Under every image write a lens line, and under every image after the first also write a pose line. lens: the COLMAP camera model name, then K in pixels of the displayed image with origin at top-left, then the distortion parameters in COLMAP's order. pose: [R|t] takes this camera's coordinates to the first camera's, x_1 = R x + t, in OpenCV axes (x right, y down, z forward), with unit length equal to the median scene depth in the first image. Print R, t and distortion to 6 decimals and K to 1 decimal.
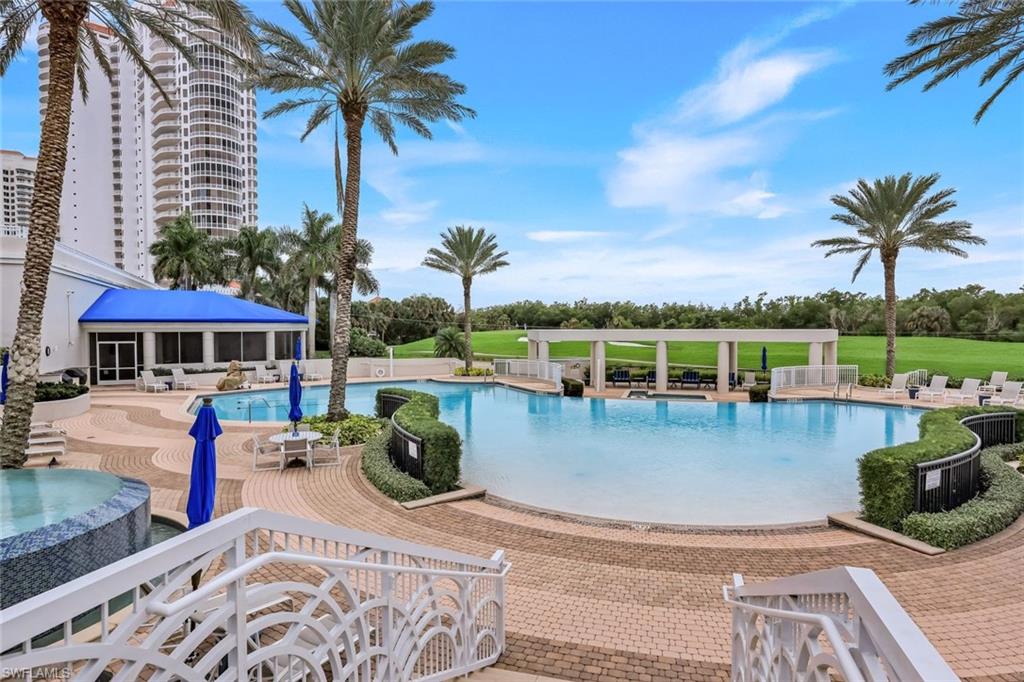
lens RADIAL K [[588.5, 0, 512.0], [0, 588.5, 341.0], [0, 0, 1]] dist [-0.003595, -0.001696]
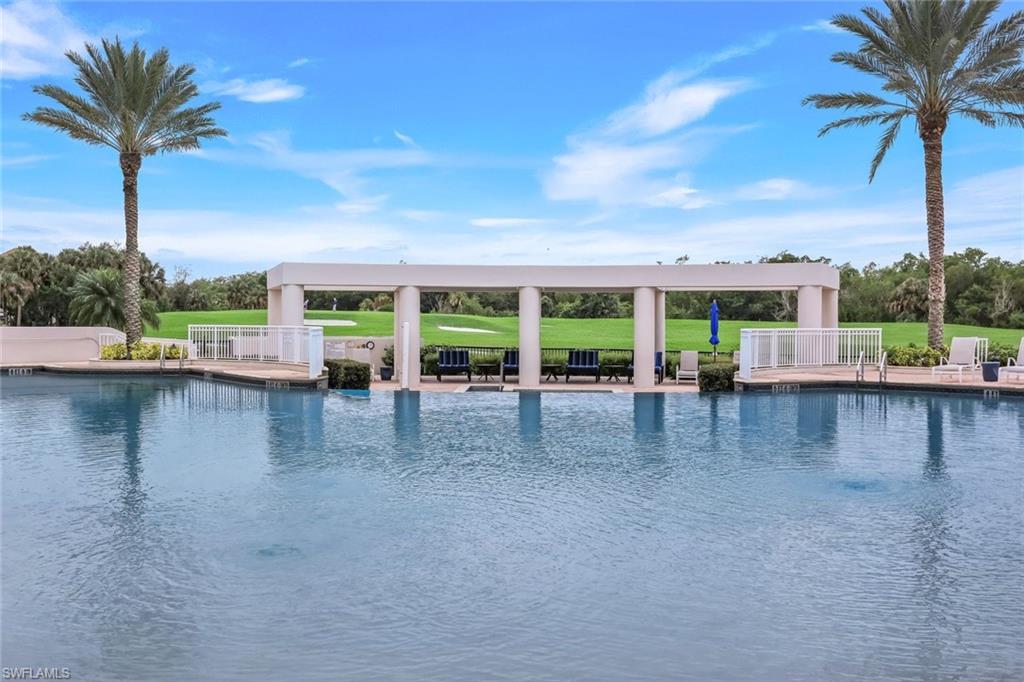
lens RADIAL K [[905.9, 0, 512.0], [0, 905.9, 341.0], [0, 0, 1]] dist [-0.005941, -0.002260]
pose [[0.973095, 0.001516, 0.230398, 0.054132], [0.001956, 0.999888, -0.014840, 0.053483], [-0.230394, 0.014891, 0.972983, 0.221529]]
